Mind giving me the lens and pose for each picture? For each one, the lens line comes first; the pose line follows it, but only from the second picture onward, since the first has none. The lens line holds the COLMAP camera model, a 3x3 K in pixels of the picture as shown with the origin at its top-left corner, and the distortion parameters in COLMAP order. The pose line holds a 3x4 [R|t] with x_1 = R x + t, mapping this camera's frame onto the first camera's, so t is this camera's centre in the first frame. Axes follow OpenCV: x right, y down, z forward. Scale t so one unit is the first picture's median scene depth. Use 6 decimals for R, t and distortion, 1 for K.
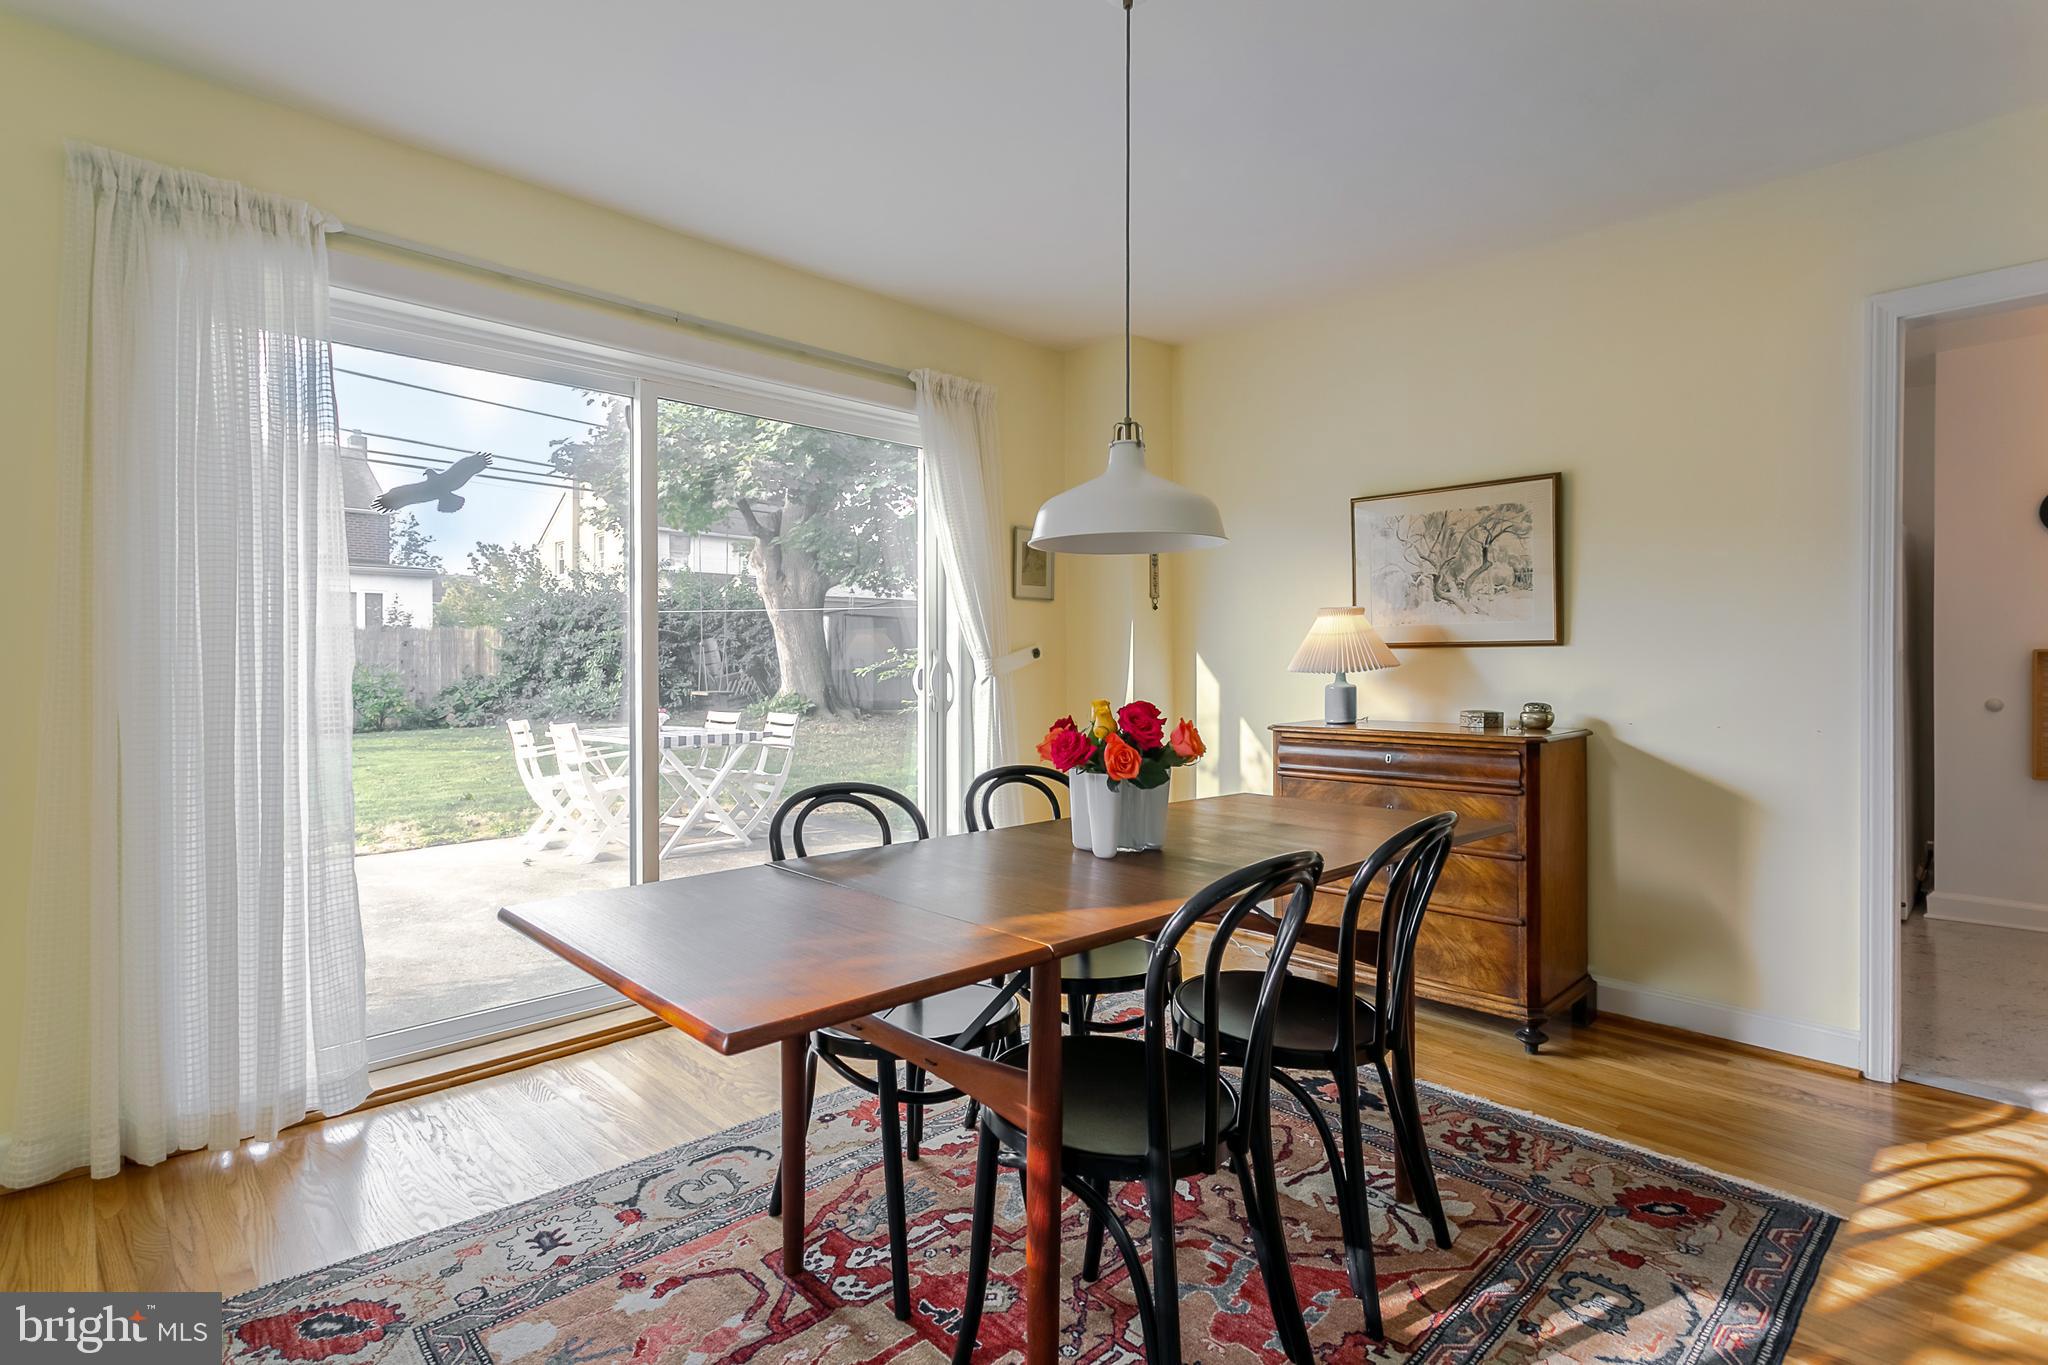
lens RADIAL K [[1000.6, 0, 1017.9], [0, 1000.6, 668.8], [0, 0, 1]] dist [-0.000365, 0.000434]
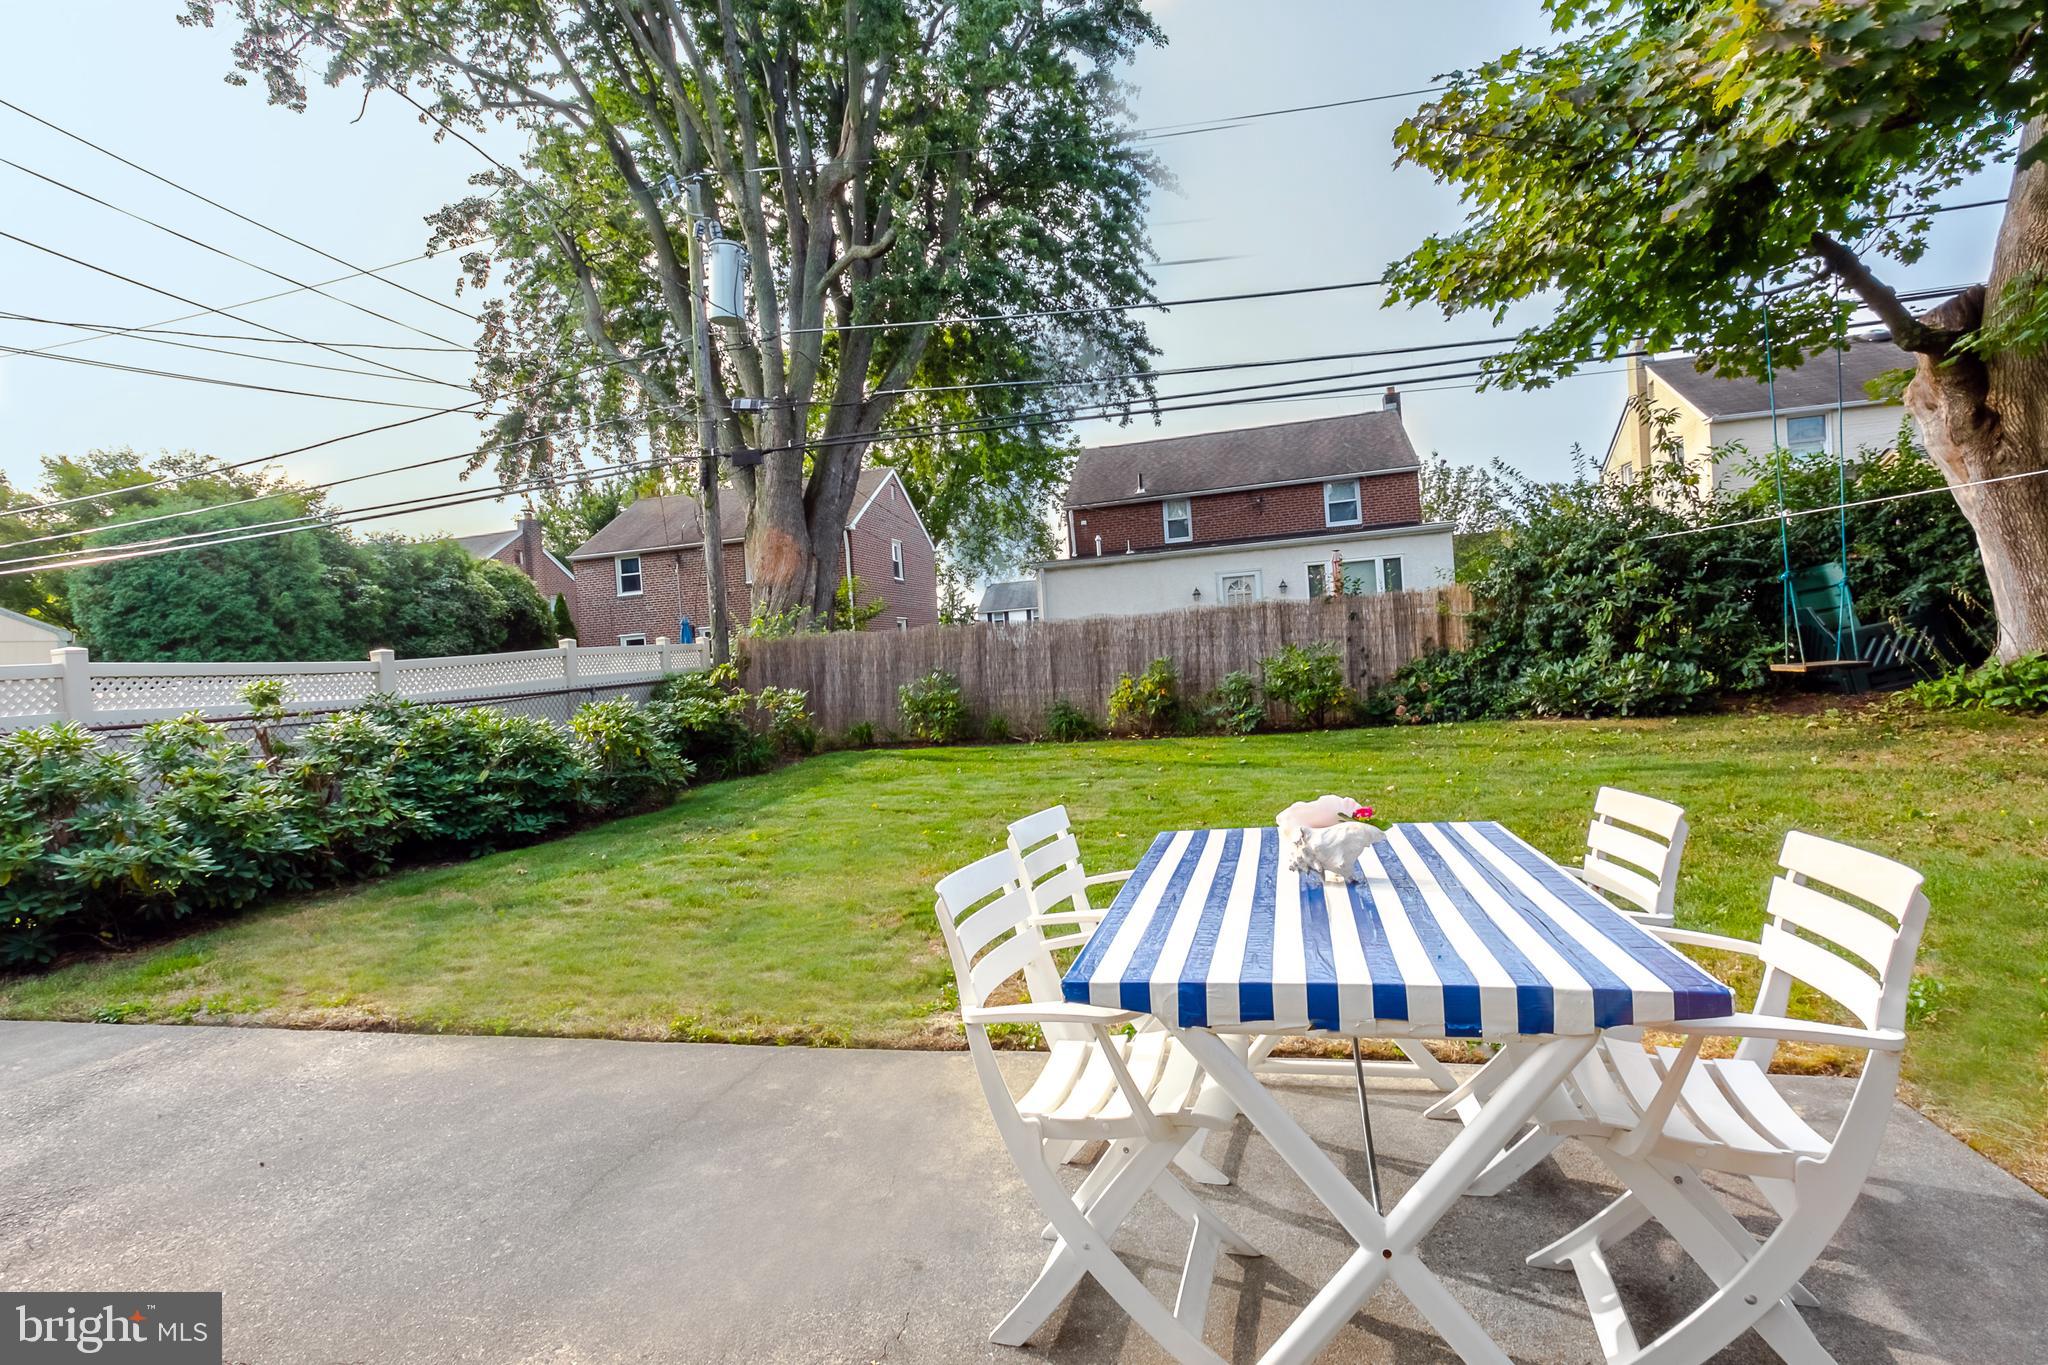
lens RADIAL K [[1000.6, 0, 1017.9], [0, 1000.6, 668.8], [0, 0, 1]] dist [-0.000365, 0.000434]
pose [[0.510691, -0.028782, -0.859283, -0.064421], [0.066704, 0.997753, 0.006223, -0.005807], [0.857173, -0.060495, 0.511463, 0.350105]]
